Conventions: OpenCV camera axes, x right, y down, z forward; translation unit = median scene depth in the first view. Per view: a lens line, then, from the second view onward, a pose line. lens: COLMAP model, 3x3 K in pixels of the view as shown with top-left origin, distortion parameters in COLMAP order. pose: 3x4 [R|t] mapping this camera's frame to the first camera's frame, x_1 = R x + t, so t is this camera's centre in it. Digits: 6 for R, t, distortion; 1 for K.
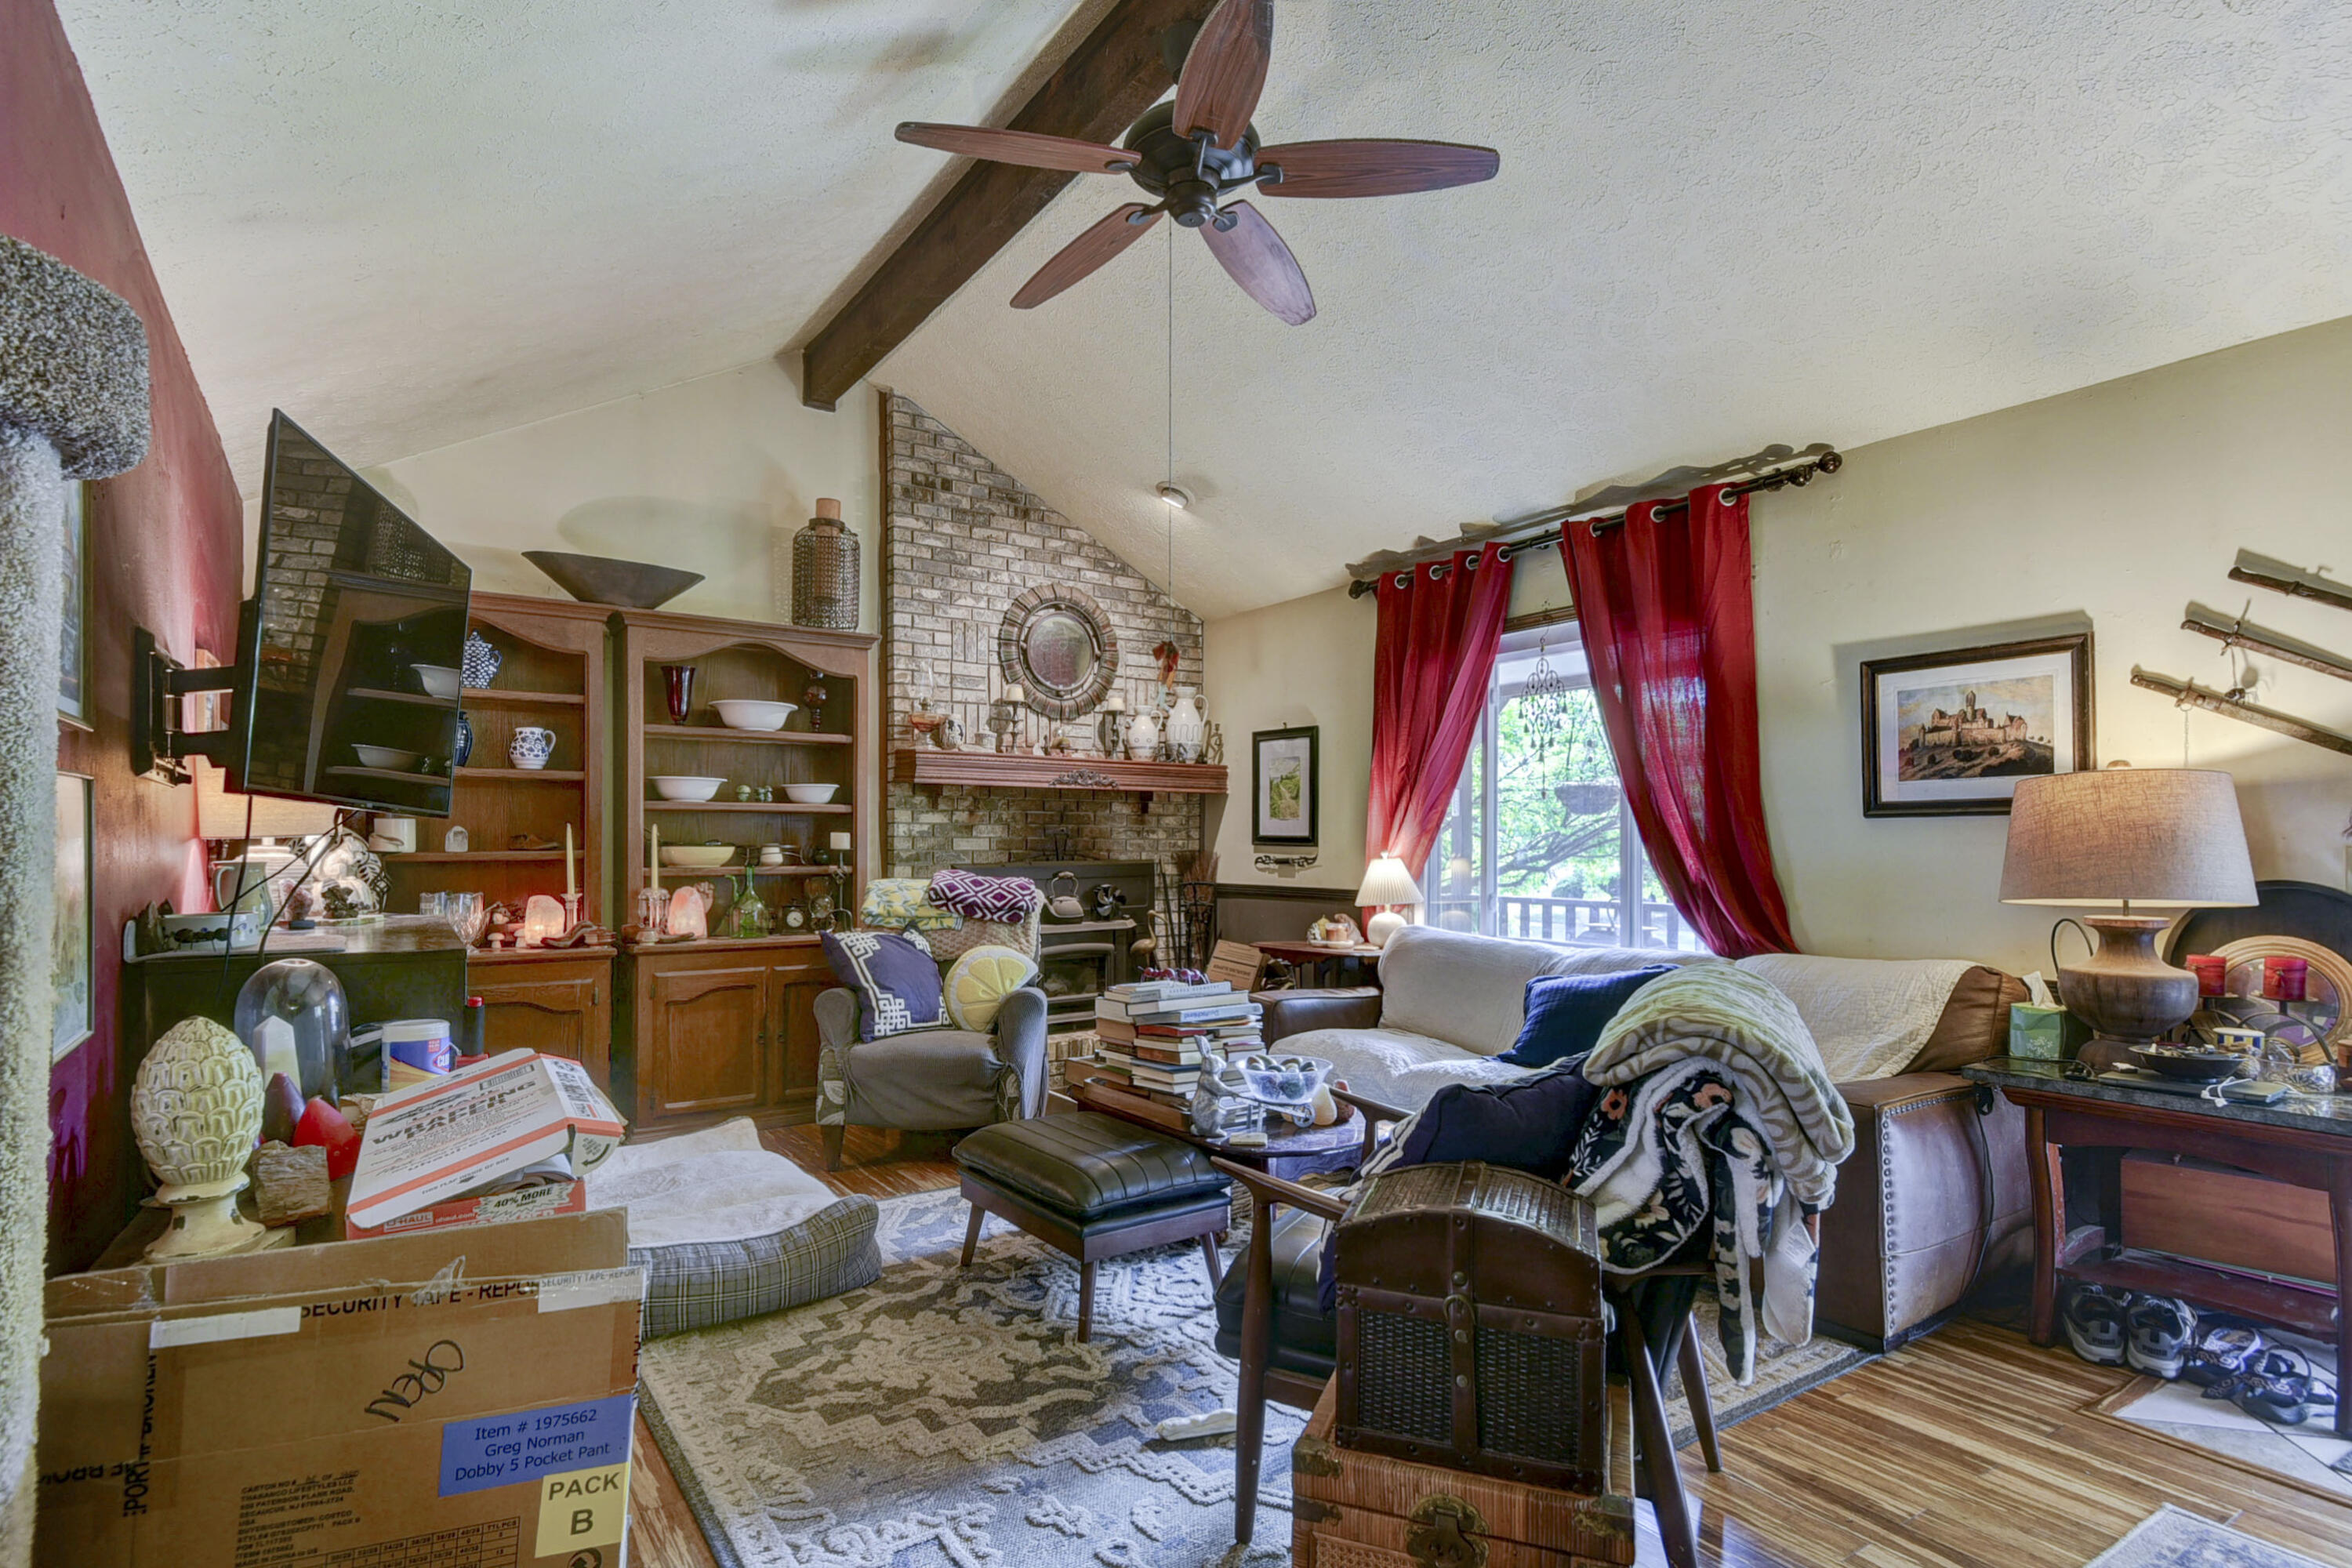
lens RADIAL K [[1181.5, 0, 1178.0], [0, 1181.5, 834.3], [0, 0, 1]] dist [0.001345, -0.000187]
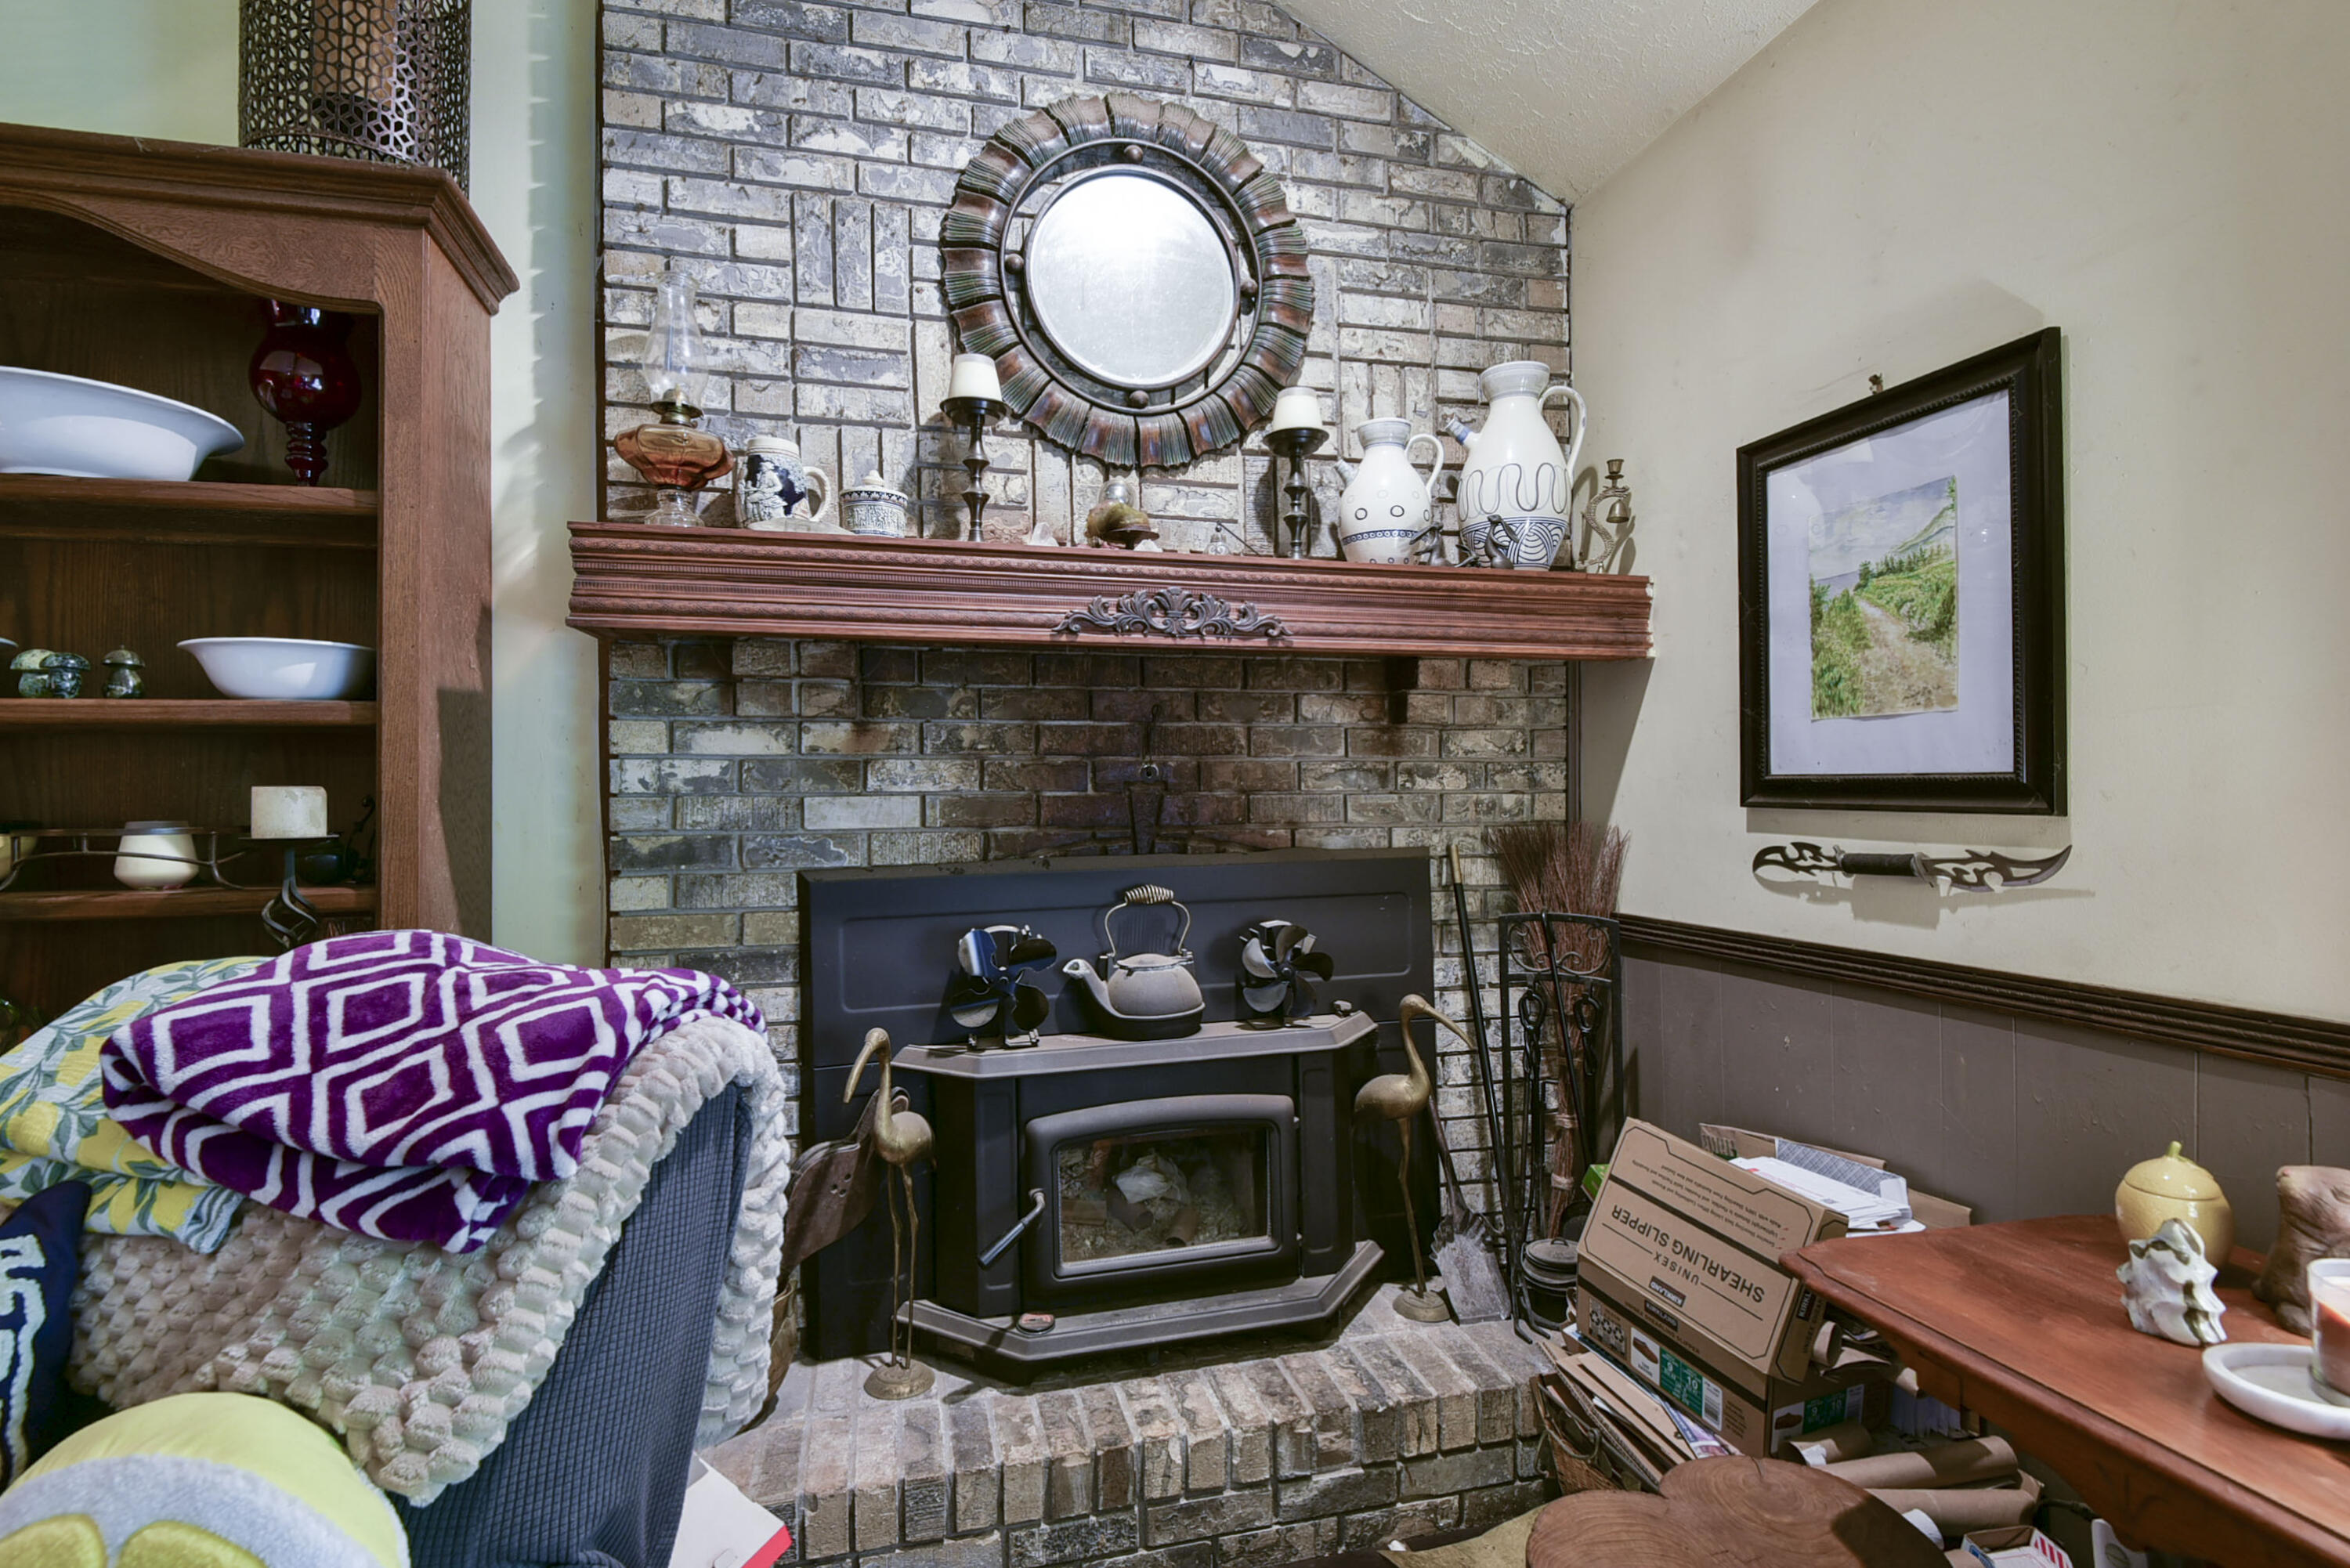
lens RADIAL K [[1067.2, 0, 1104.8], [0, 1067.2, 791.8], [0, 0, 1]] dist [0.003513, -0.000022]
pose [[0.913086, -0.013247, -0.407553, 0.024063], [0.013833, 0.999903, -0.001509, 0.003246], [0.407533, -0.004260, 0.913180, 0.680162]]
